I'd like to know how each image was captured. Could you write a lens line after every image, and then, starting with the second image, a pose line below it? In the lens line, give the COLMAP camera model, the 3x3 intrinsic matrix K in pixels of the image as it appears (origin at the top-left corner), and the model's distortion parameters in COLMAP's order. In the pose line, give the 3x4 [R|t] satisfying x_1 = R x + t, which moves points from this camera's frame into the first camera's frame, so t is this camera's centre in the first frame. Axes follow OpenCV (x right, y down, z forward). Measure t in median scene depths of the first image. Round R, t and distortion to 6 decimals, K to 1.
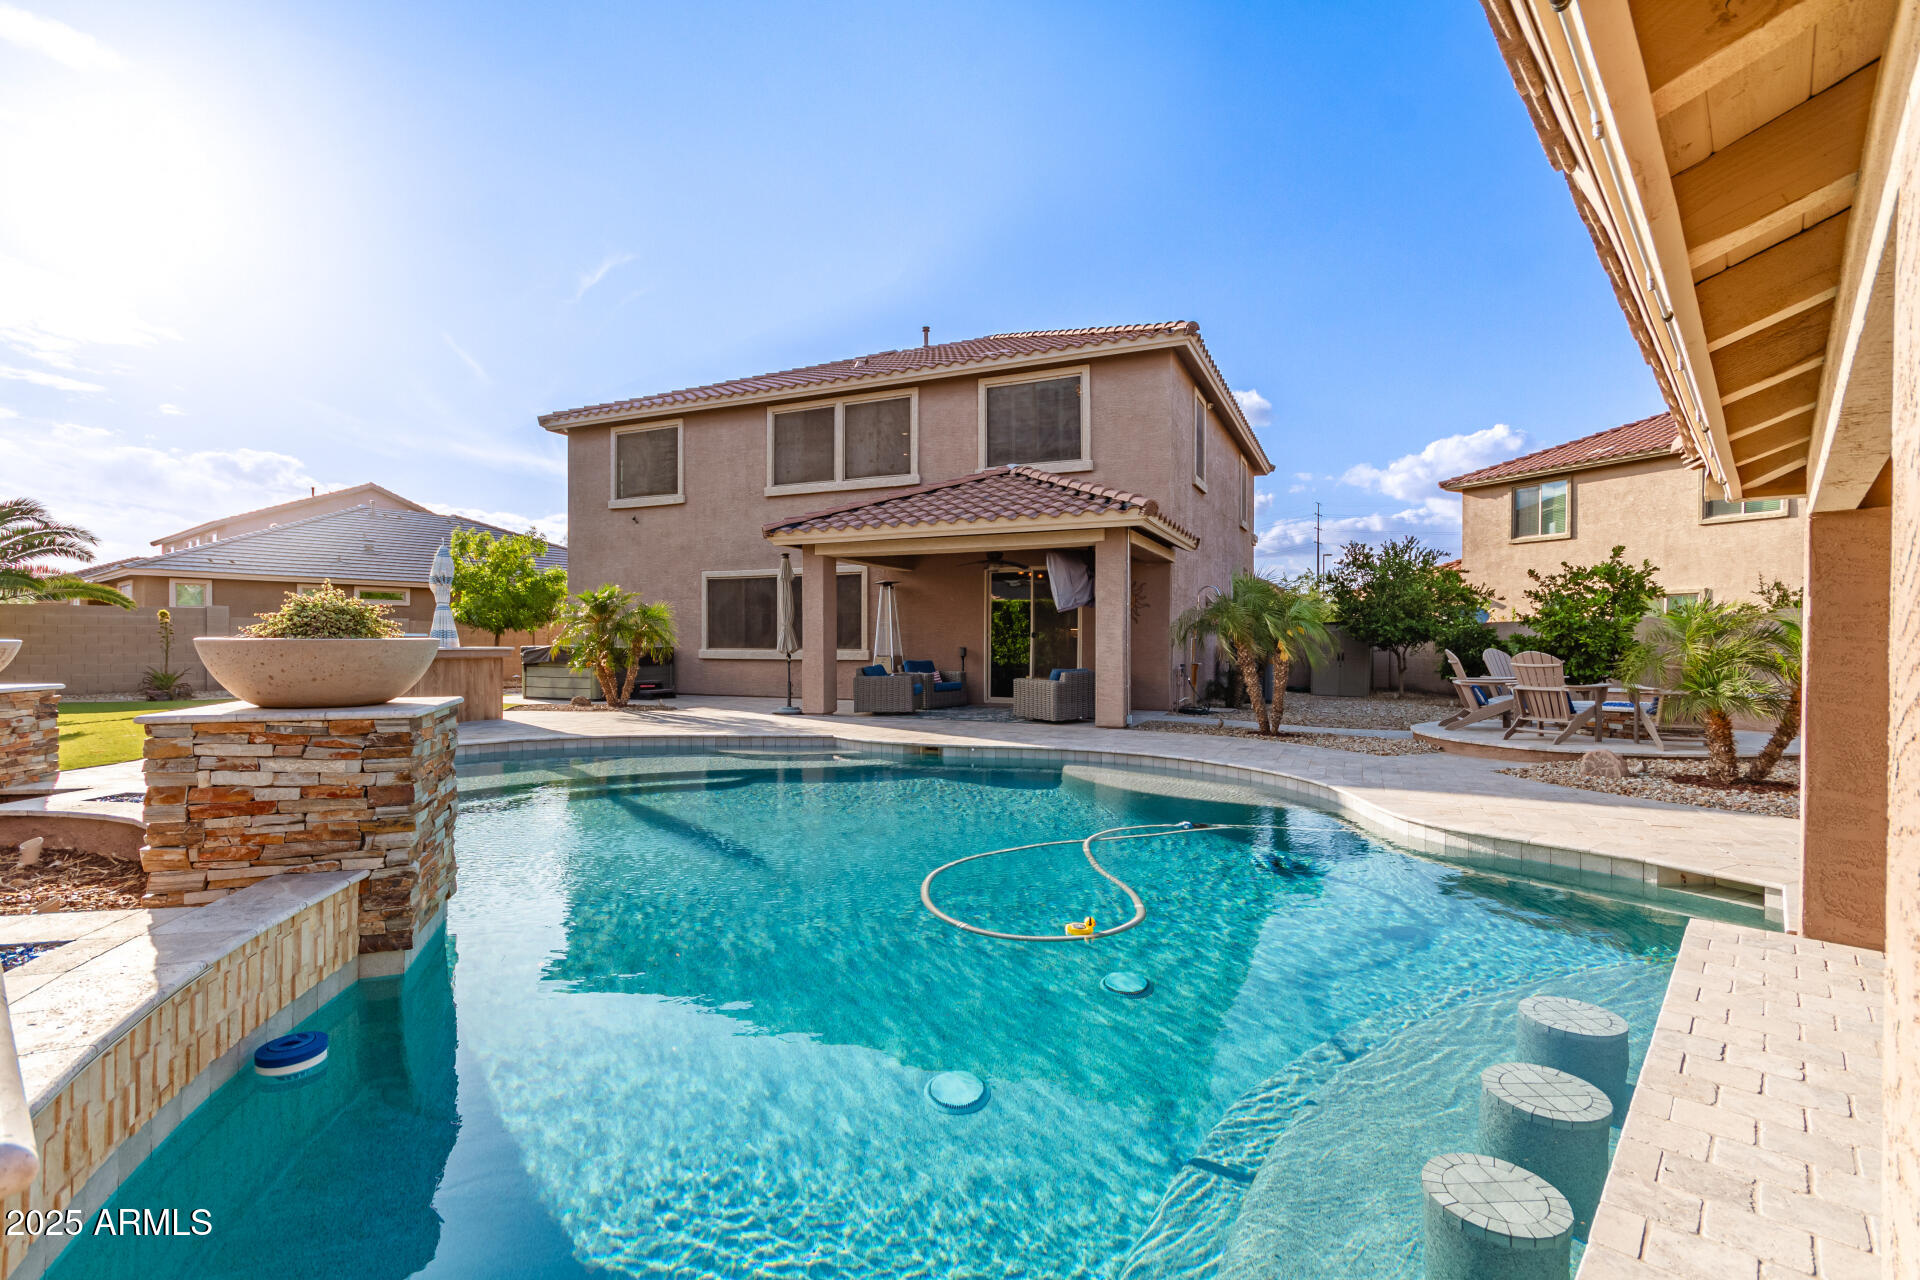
lens RADIAL K [[897.1, 0, 960.0], [0, 897.1, 640.0], [0, 0, 1]] dist [-0.000276, 0.000270]
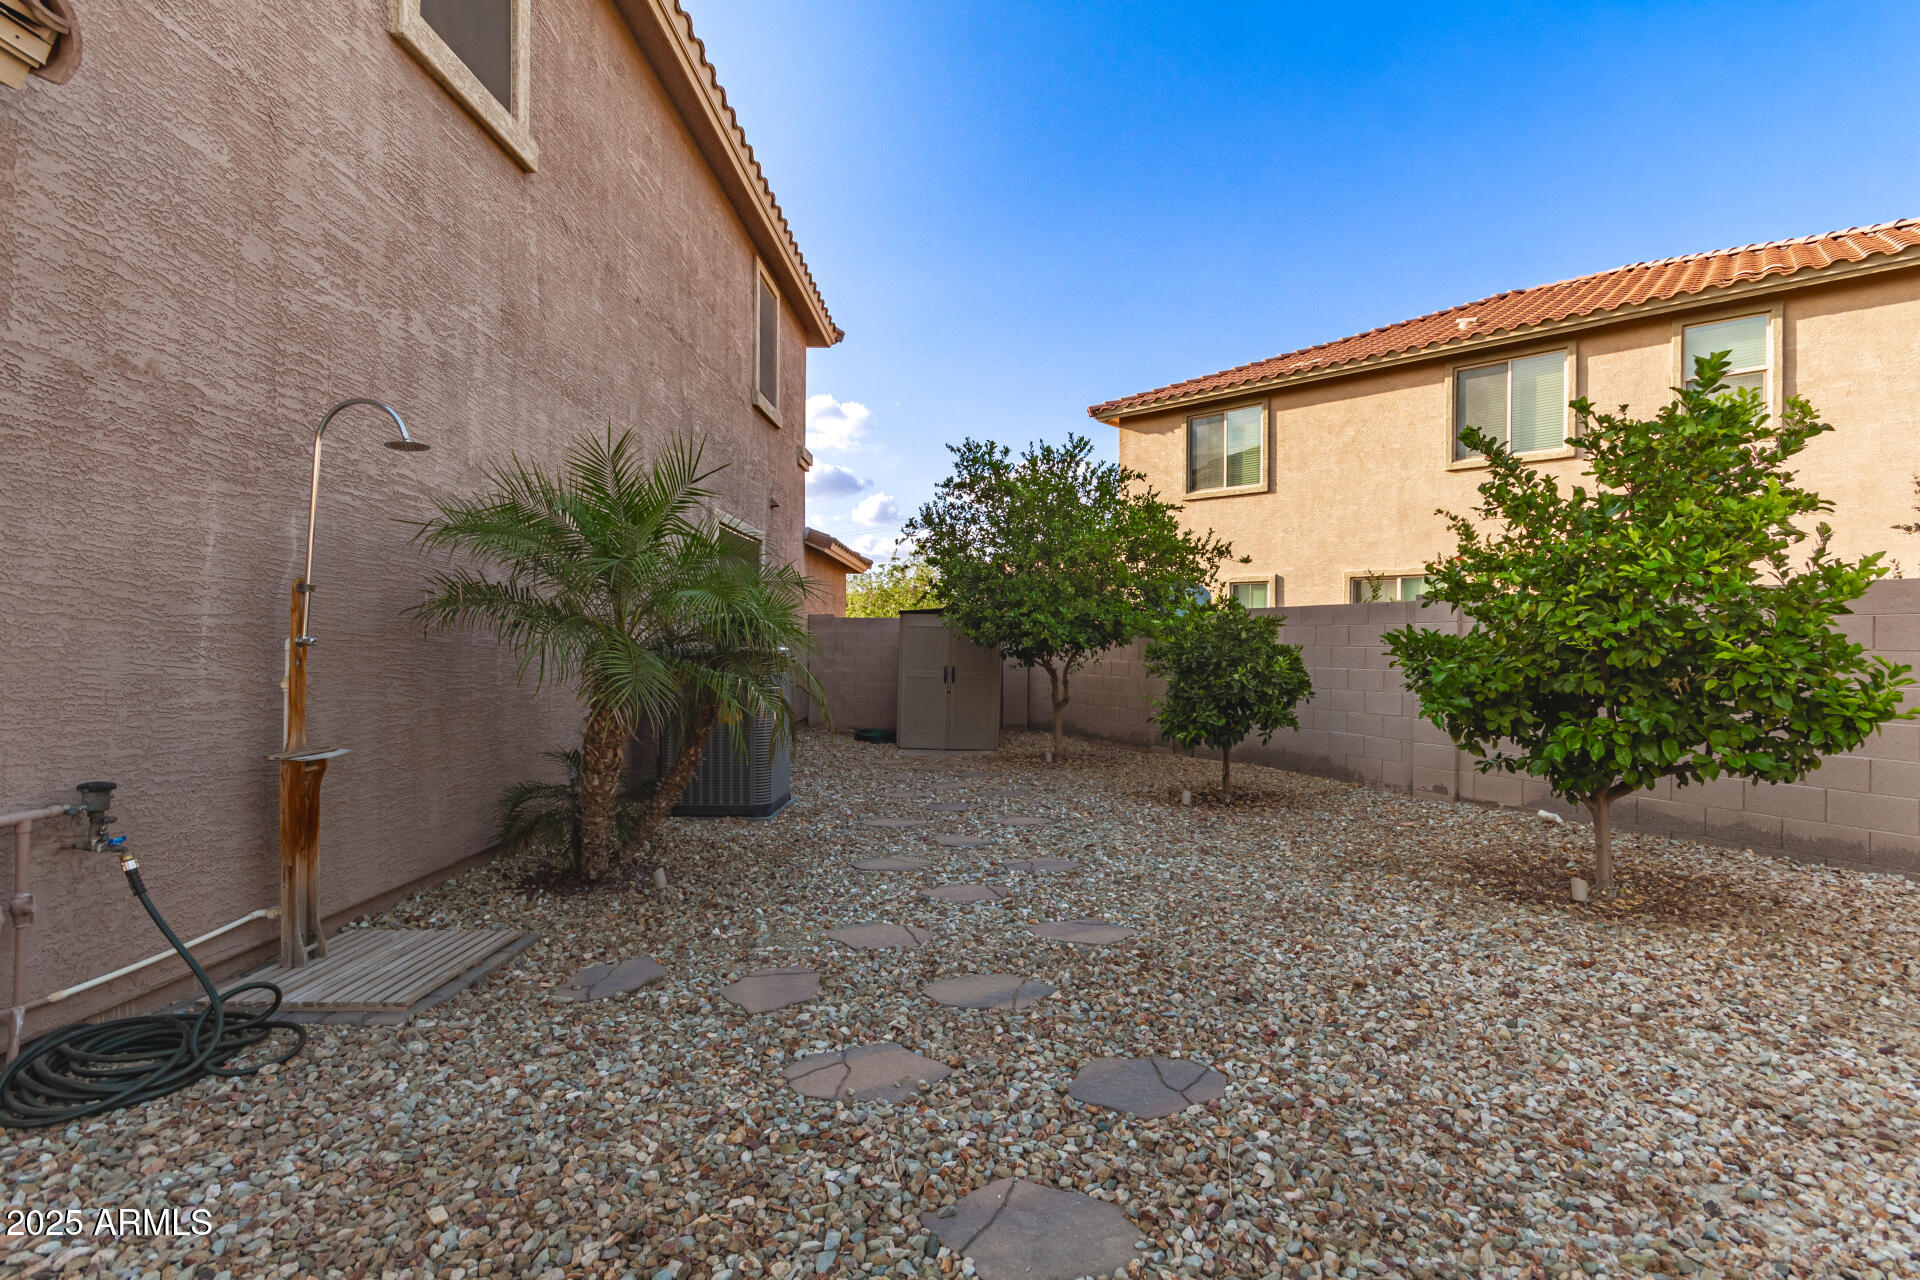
lens RADIAL K [[897.1, 0, 960.0], [0, 897.1, 640.0], [0, 0, 1]] dist [-0.000276, 0.000270]
pose [[0.920596, 0.001262, 0.390515, 0.214813], [-0.000271, 0.999997, -0.002591, -0.000927], [-0.390517, 0.002279, 0.920593, 0.490928]]
